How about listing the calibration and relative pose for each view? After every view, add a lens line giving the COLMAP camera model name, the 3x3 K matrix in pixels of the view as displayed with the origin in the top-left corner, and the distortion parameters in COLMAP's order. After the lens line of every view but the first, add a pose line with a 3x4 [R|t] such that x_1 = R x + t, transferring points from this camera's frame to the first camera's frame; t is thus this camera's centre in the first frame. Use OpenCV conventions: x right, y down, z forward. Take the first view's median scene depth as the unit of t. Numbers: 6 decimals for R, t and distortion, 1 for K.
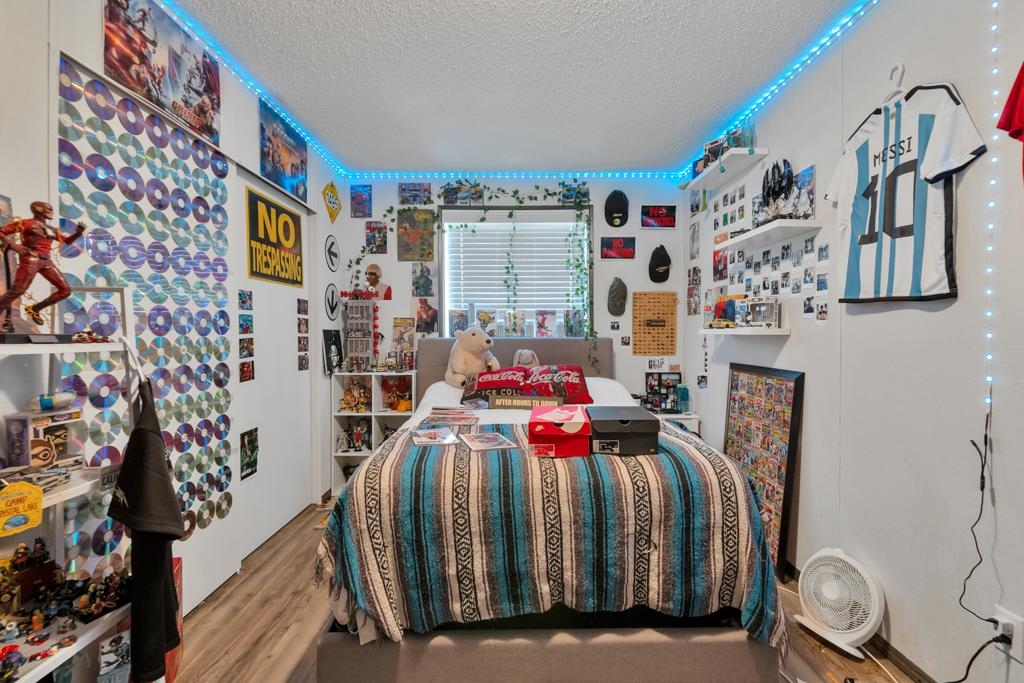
lens RADIAL K [[447.9, 0, 510.4], [0, 447.9, 332.4], [0, 0, 1]] dist [0.002421, -0.001179]
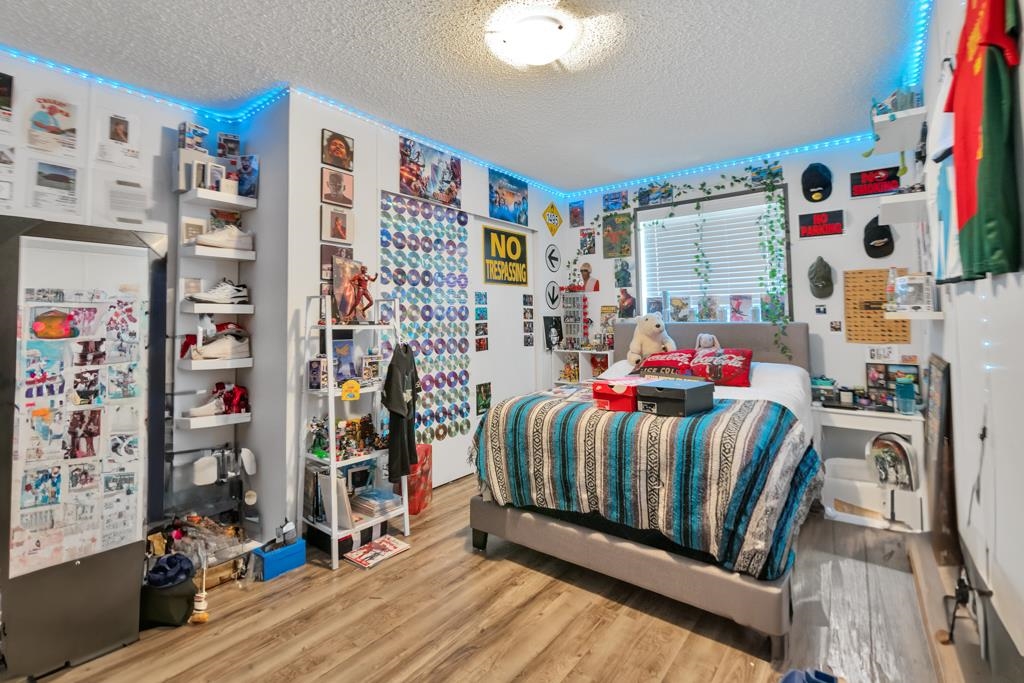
lens RADIAL K [[463.4, 0, 506.0], [0, 463.4, 289.7], [0, 0, 1]] dist [0.001259, -0.000127]
pose [[0.780015, -0.044471, -0.624179, 0.403358], [0.007837, 0.998088, -0.061317, -0.002032], [0.625712, 0.042937, 0.778872, -0.168369]]
